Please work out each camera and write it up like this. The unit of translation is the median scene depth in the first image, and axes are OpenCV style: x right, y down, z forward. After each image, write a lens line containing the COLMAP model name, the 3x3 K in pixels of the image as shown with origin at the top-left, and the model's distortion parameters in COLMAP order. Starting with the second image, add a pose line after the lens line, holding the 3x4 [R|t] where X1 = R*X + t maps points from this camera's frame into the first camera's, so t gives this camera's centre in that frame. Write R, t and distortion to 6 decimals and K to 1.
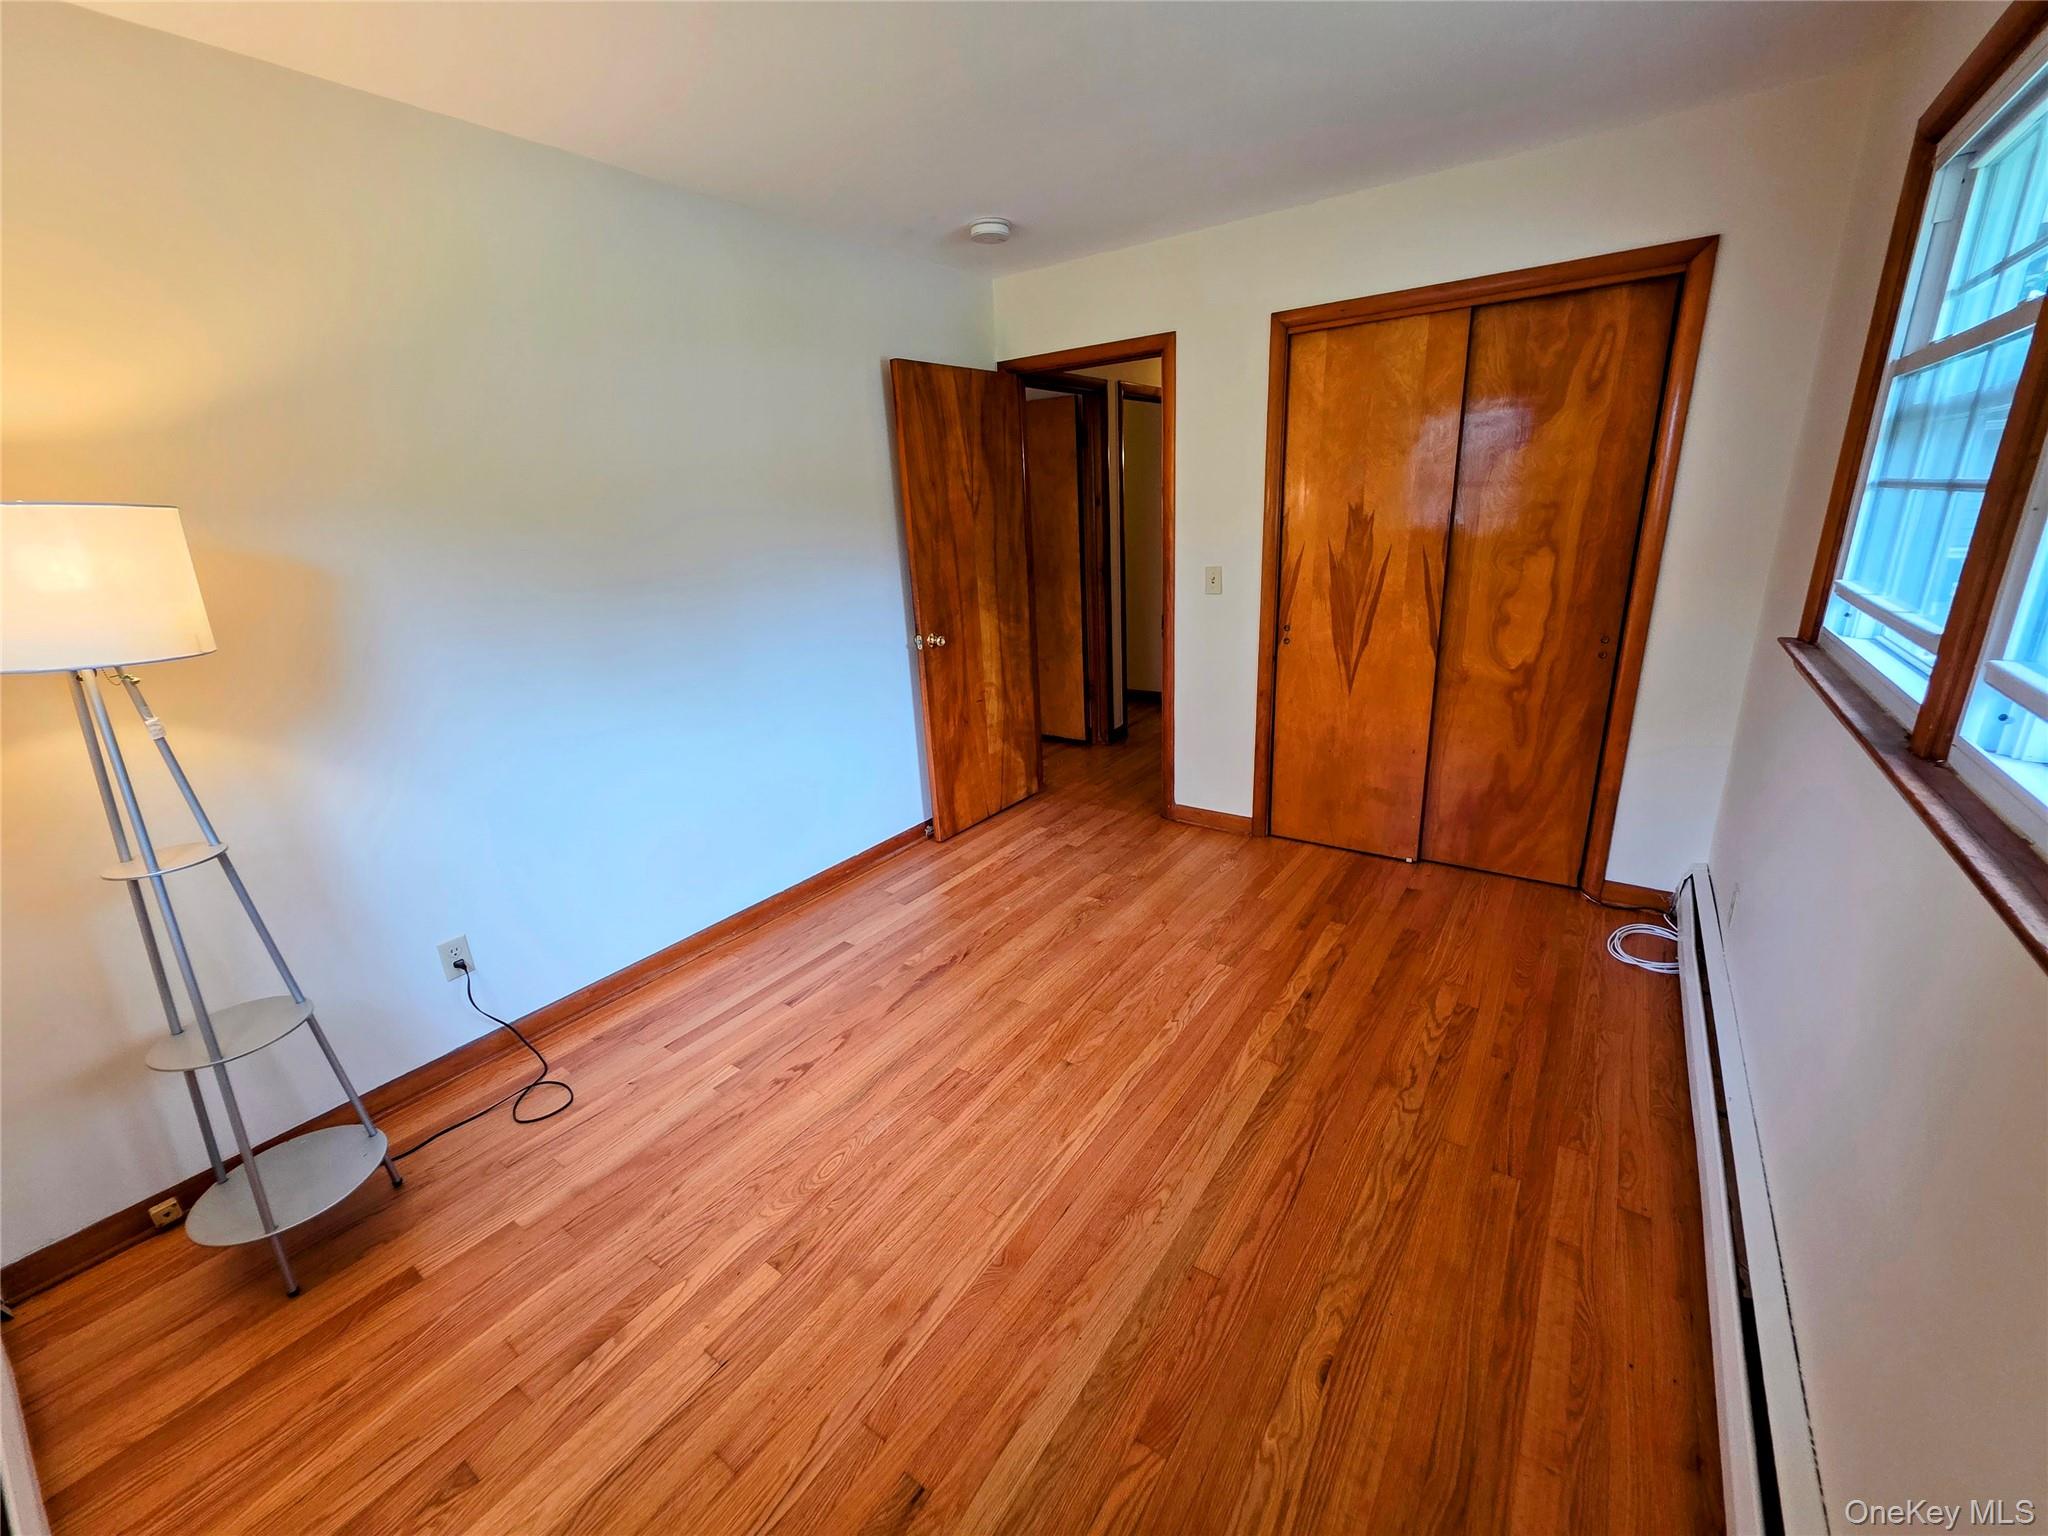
lens RADIAL K [[816.8, 0, 1029.7], [0, 816.8, 760.8], [0, 0, 1]] dist [0.001366, 0.000290]
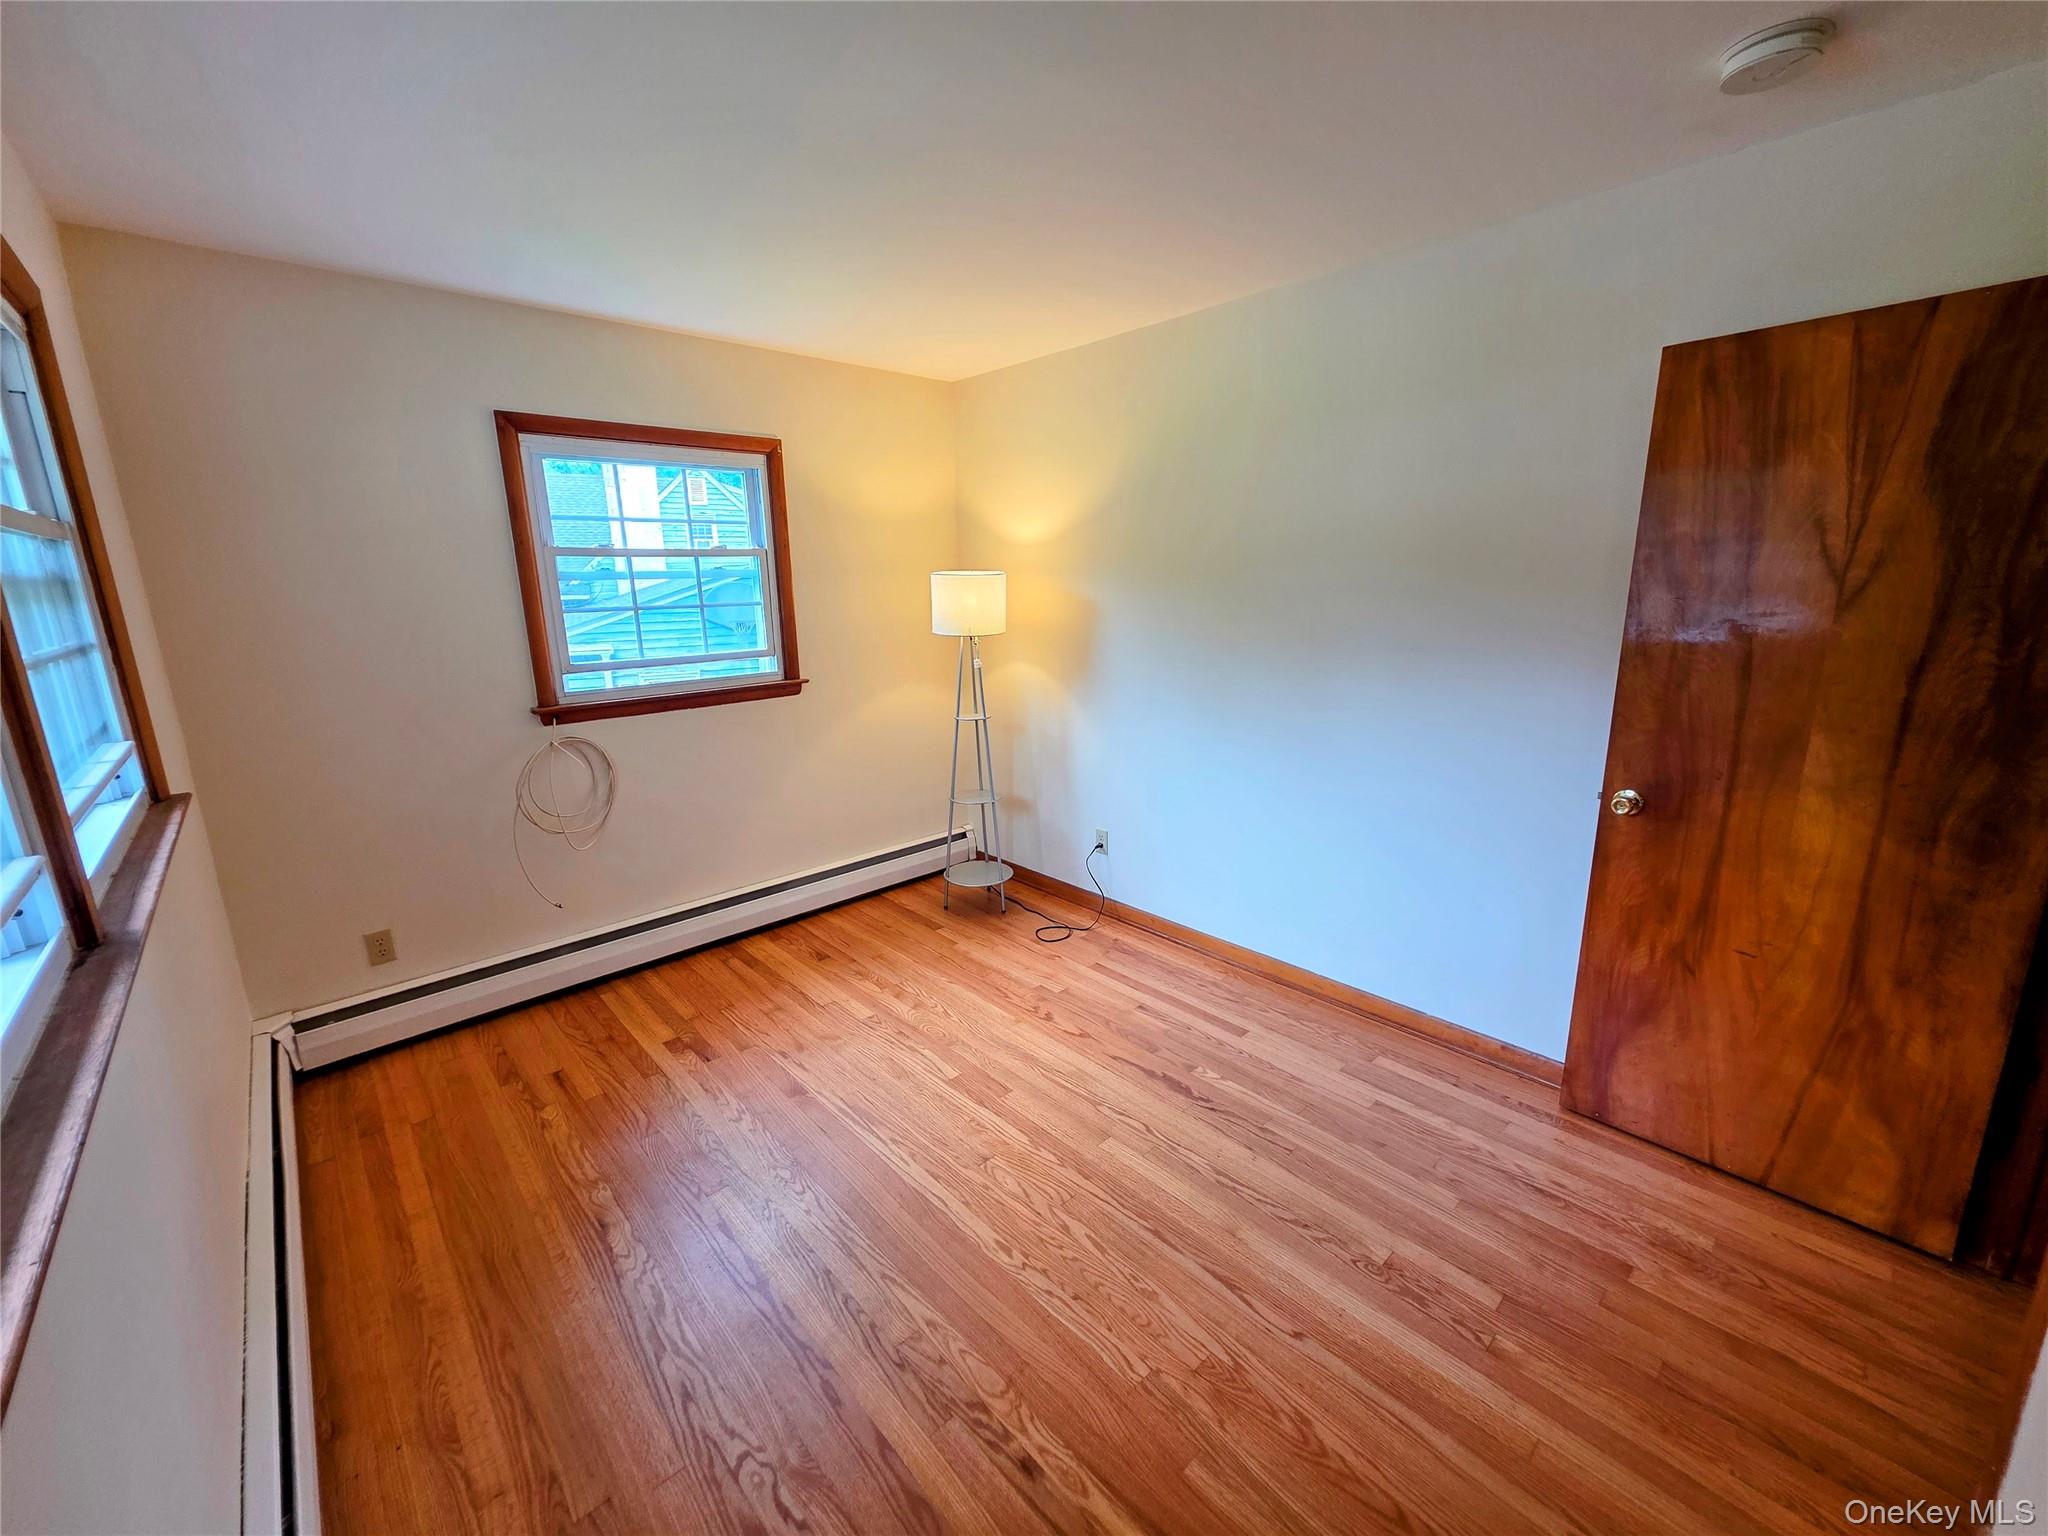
lens RADIAL K [[816.8, 0, 1029.7], [0, 816.8, 760.8], [0, 0, 1]] dist [0.001366, 0.000290]
pose [[-0.202714, 0.268217, -0.941789, 0.610238], [-0.267594, 0.909978, 0.316755, -0.285421], [0.941966, 0.316228, -0.112692, 0.738157]]
